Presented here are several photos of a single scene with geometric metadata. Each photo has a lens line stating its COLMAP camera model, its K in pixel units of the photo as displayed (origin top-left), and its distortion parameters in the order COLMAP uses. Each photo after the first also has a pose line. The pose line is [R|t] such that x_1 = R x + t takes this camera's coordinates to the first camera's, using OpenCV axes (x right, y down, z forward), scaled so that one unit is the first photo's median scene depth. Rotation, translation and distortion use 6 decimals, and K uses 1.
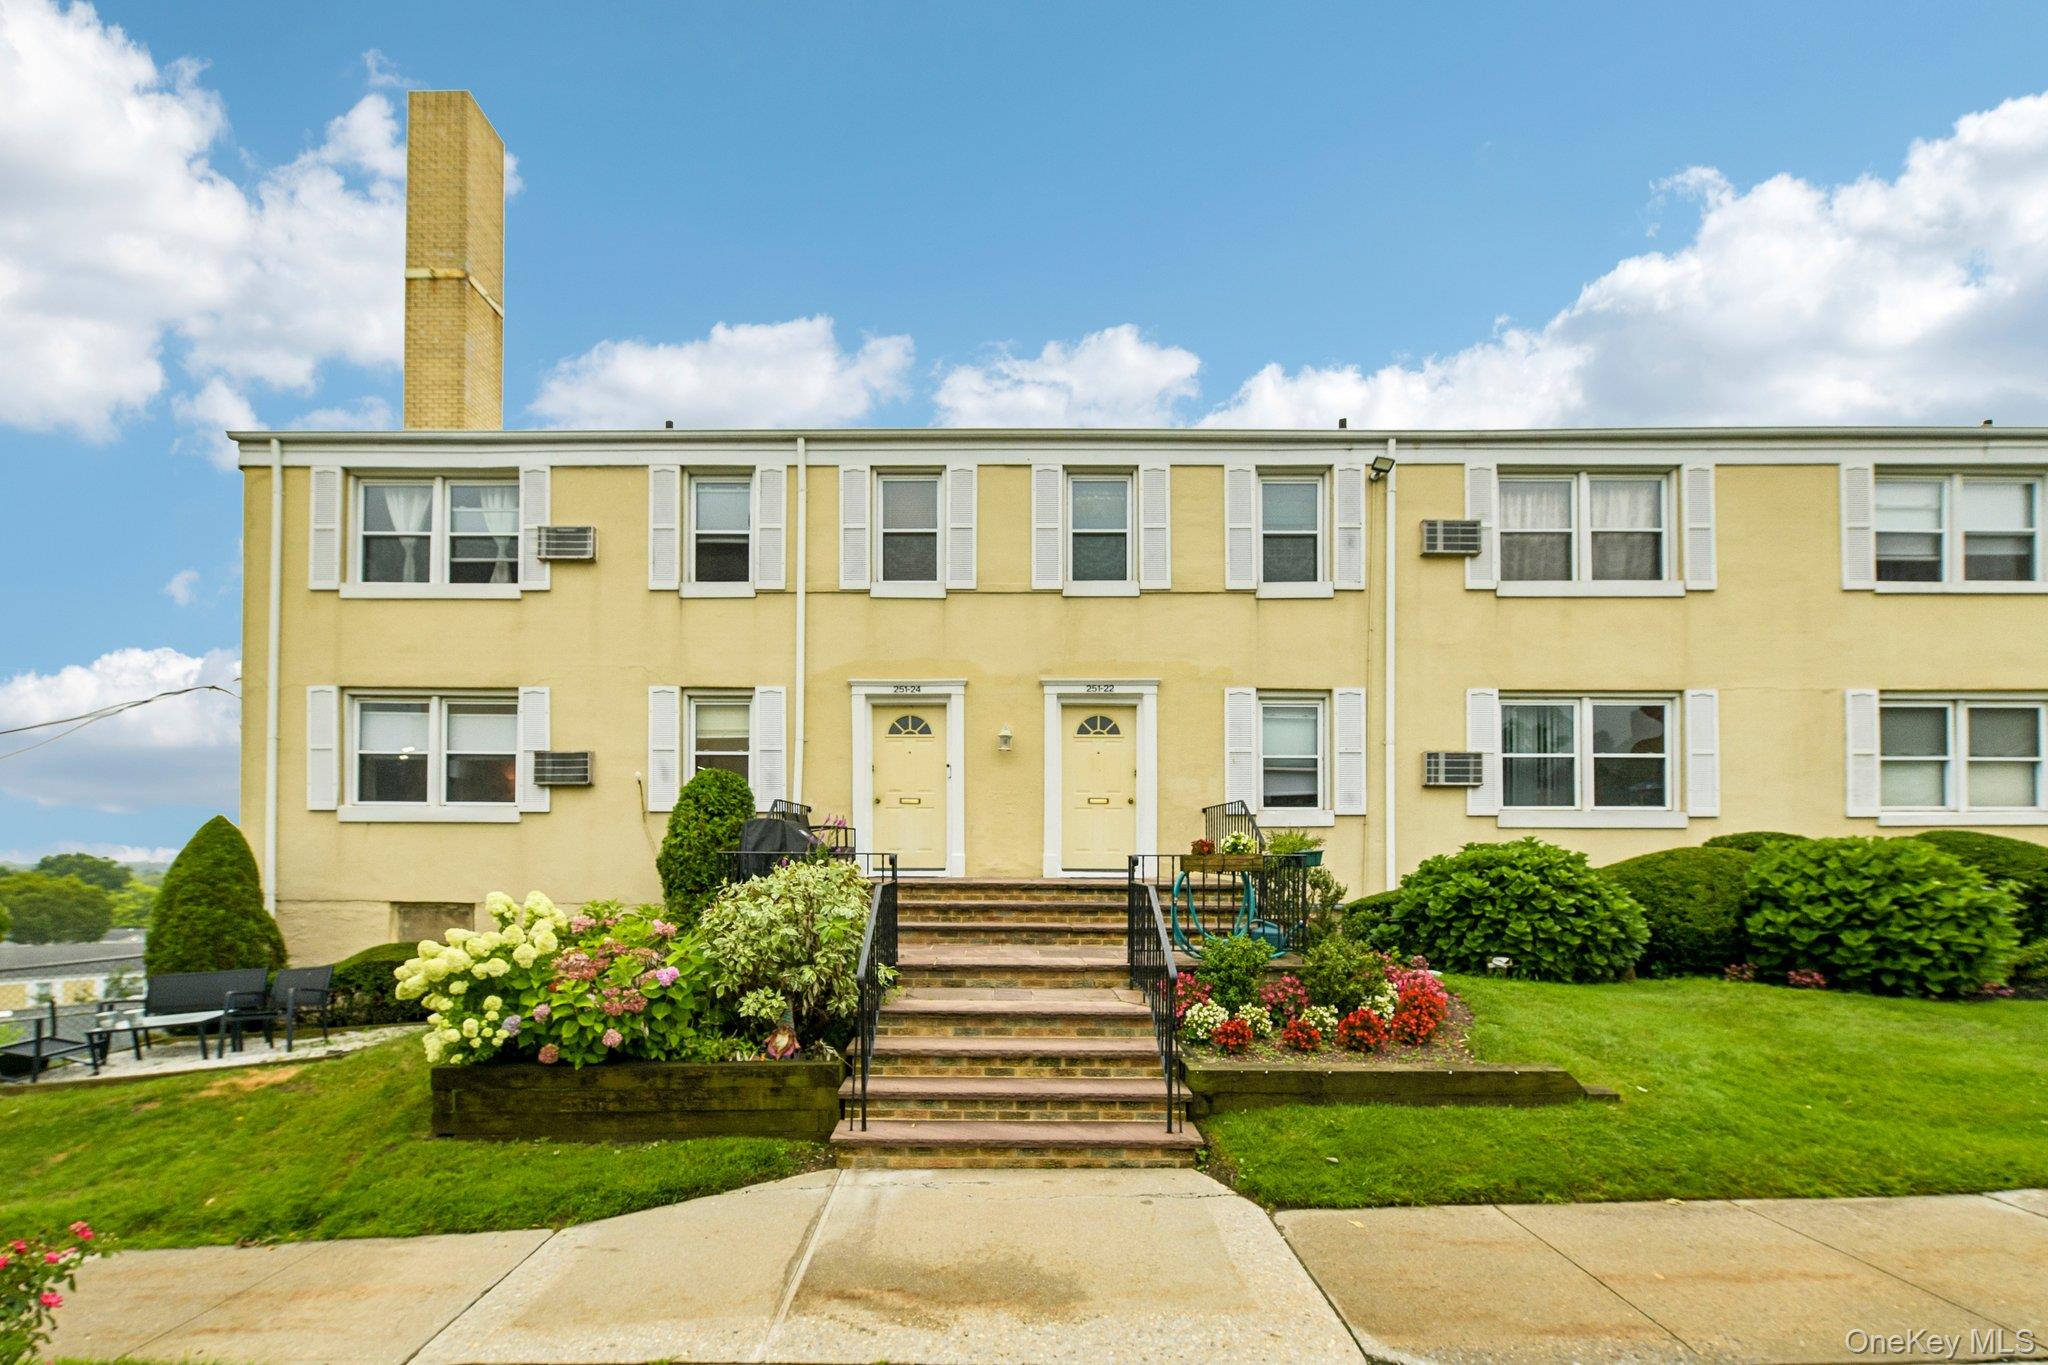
lens RADIAL K [[815.3, 0, 976.3], [0, 815.3, 859.4], [0, 0, 1]] dist [-0.002468, -0.000126]
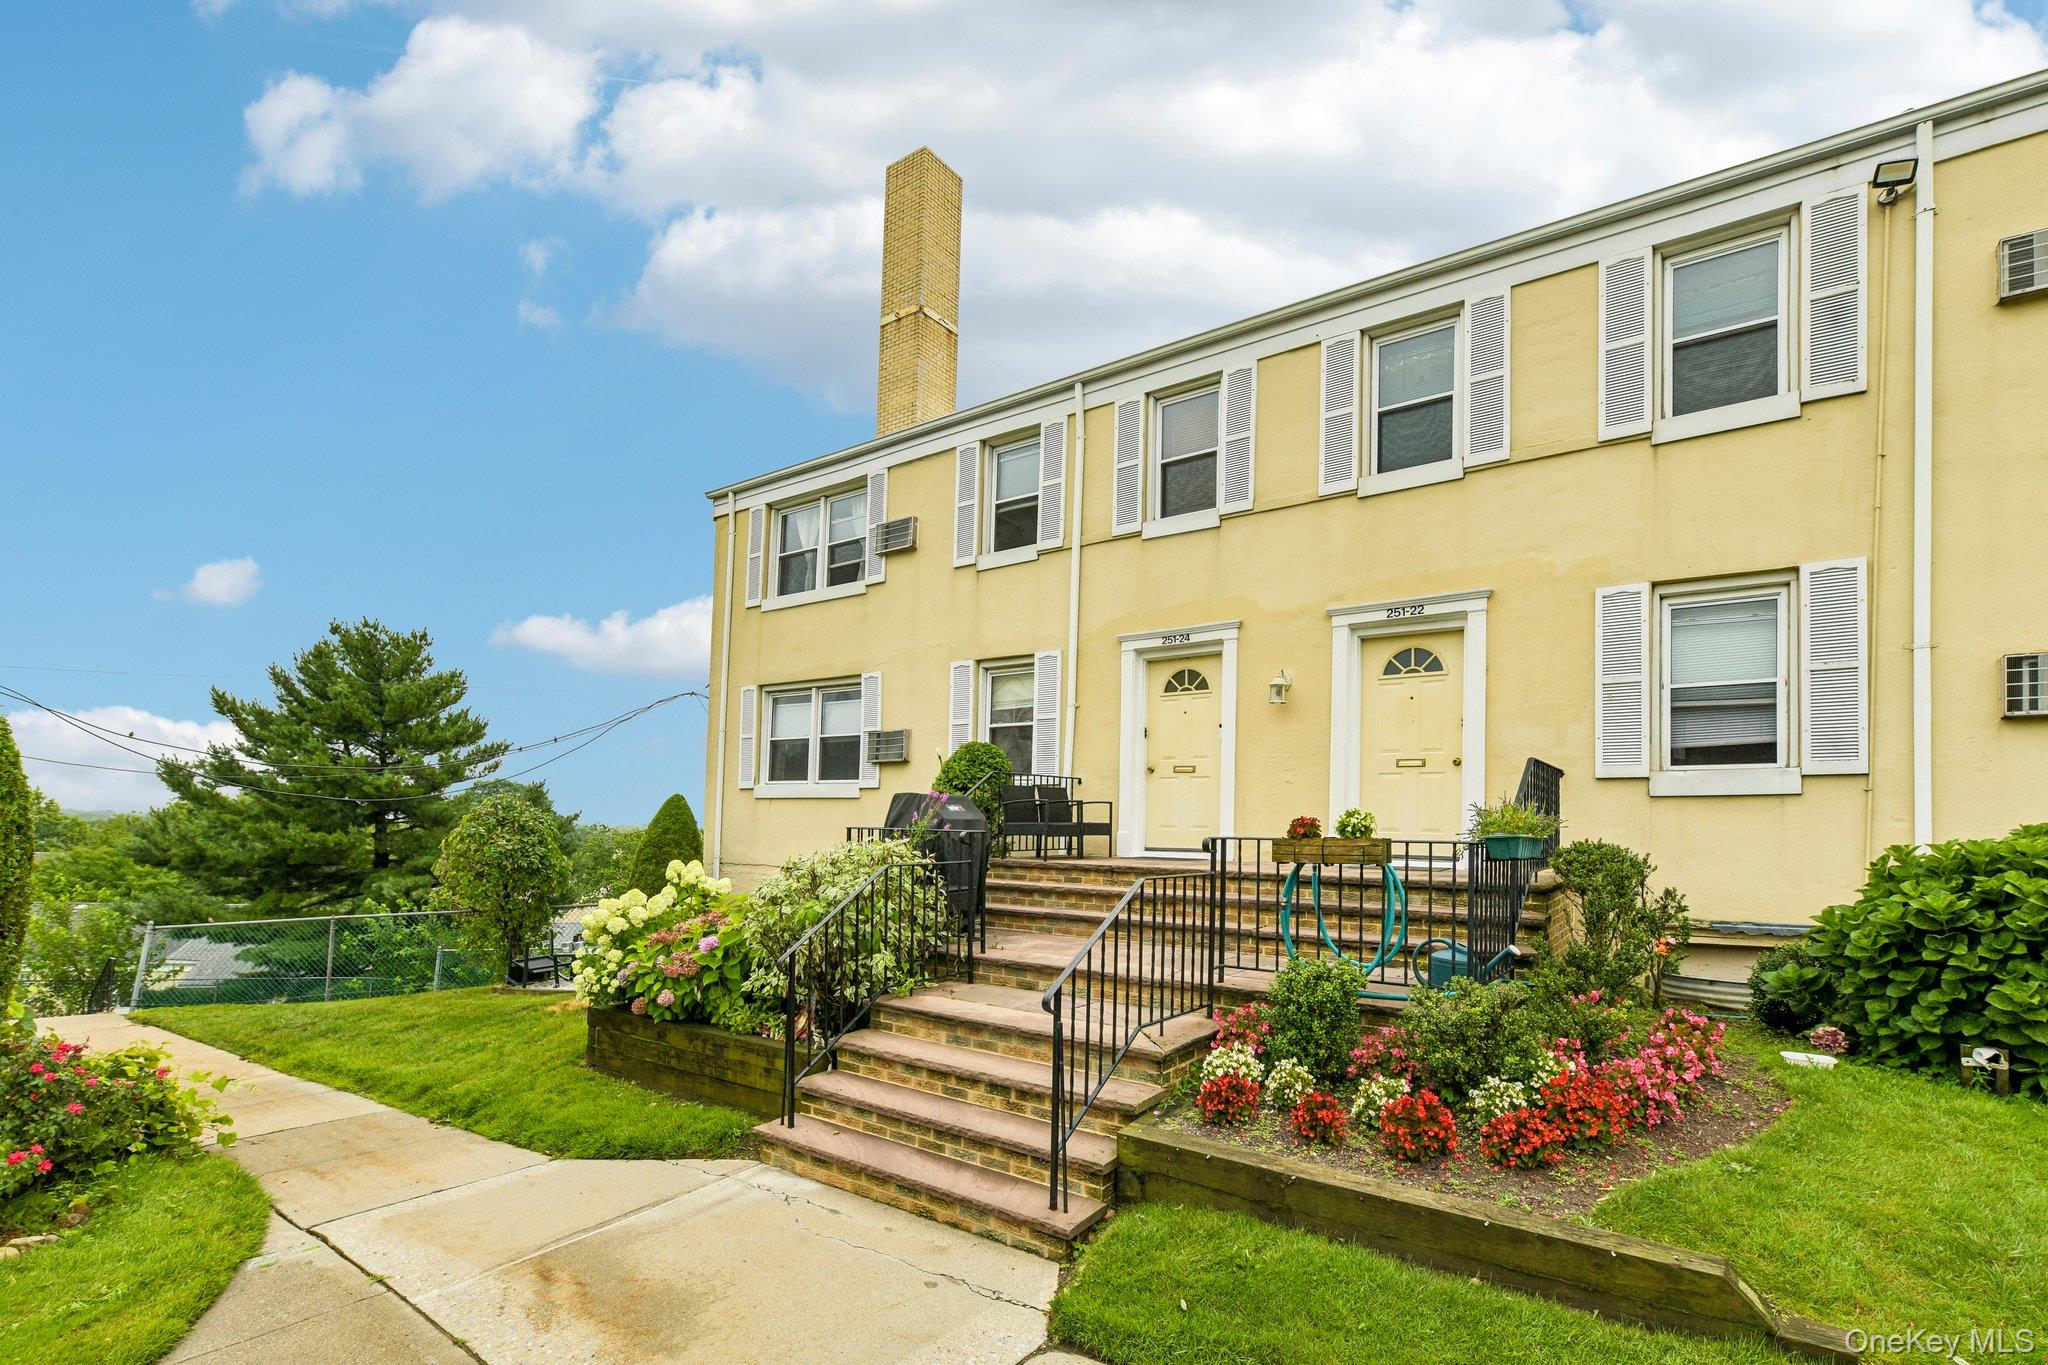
lens RADIAL K [[914.7, 0, 1080.9], [0, 914.7, 798.6], [0, 0, 1]] dist [-0.004407, -0.000658]
pose [[0.832372, -0.006486, -0.554180, 0.364655], [-0.015318, 0.999280, -0.034702, -0.006316], [0.554006, 0.037374, 0.831673, 0.151954]]
